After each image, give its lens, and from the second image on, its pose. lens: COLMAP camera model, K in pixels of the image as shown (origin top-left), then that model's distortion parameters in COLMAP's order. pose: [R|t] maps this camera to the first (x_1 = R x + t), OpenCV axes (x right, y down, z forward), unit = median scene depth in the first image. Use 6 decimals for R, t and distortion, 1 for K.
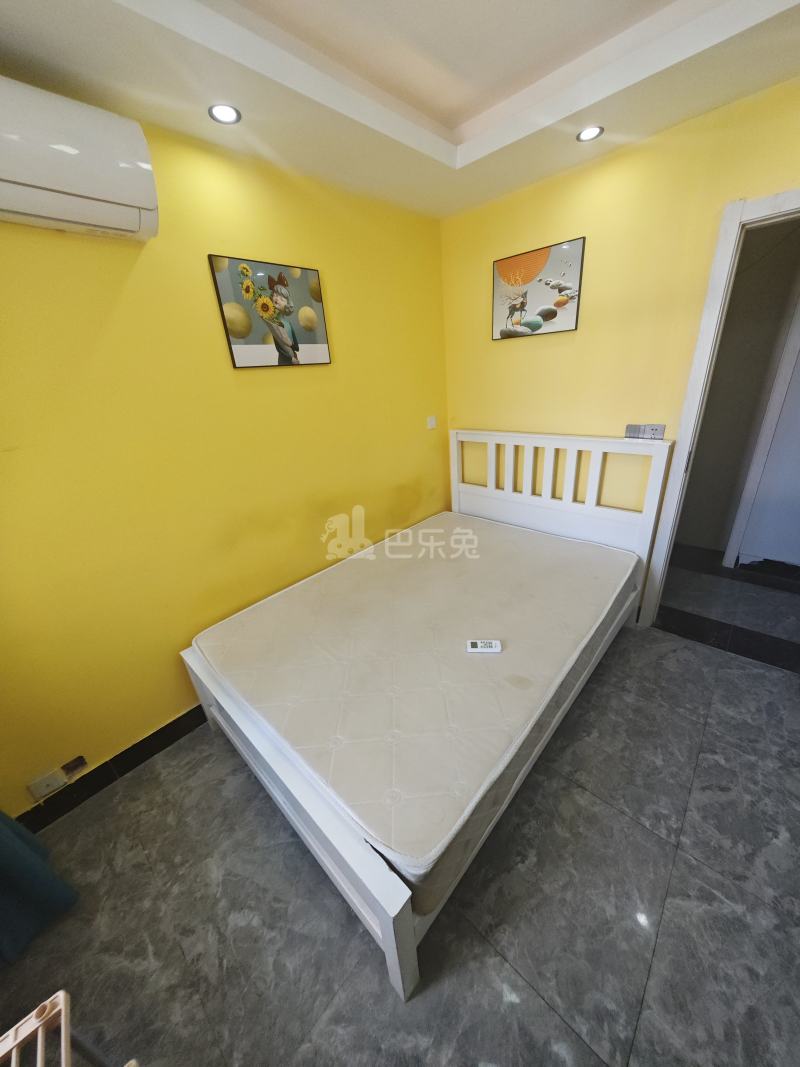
lens RADIAL K [[378.9, 0, 402.8], [0, 378.9, 533.4], [0, 0, 1]] dist [-0.001325, -0.000731]
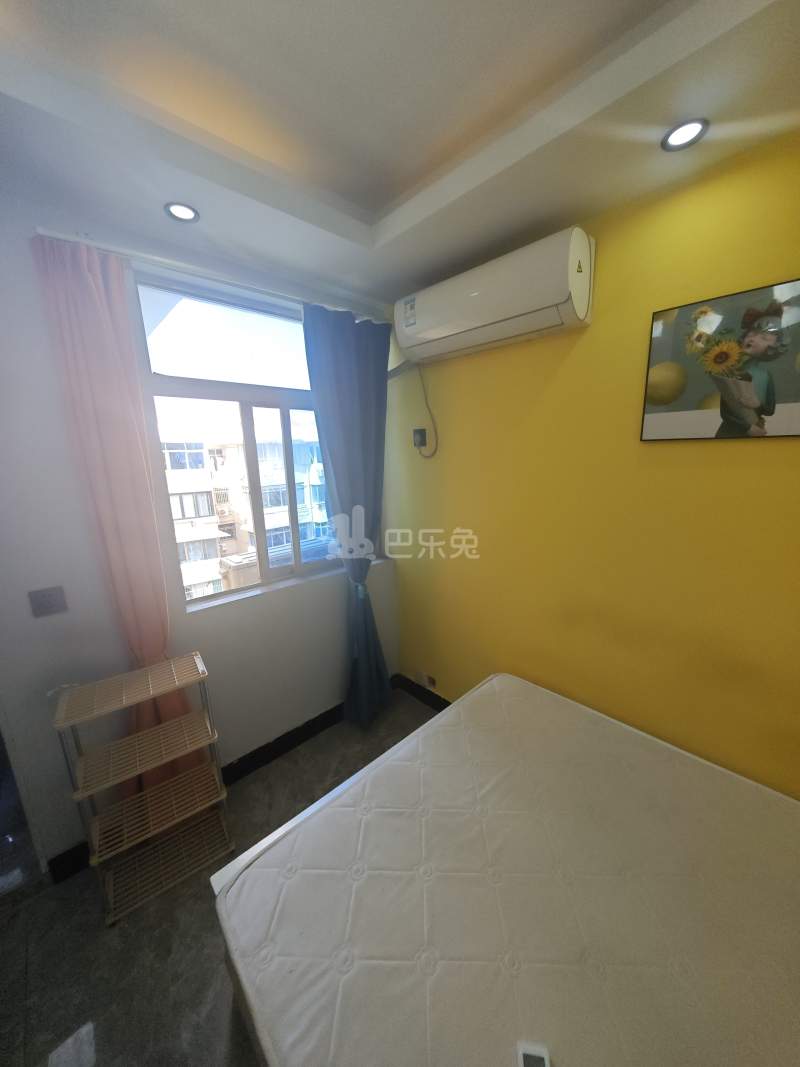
lens RADIAL K [[378.9, 0, 410.3], [0, 378.9, 533.1], [0, 0, 1]] dist [-0.001325, -0.000731]
pose [[-0.058293, 0.284140, -0.957009, 0.416637], [-0.364898, 0.886240, 0.285355, -0.312228], [0.929221, 0.365845, 0.052021, 0.569449]]
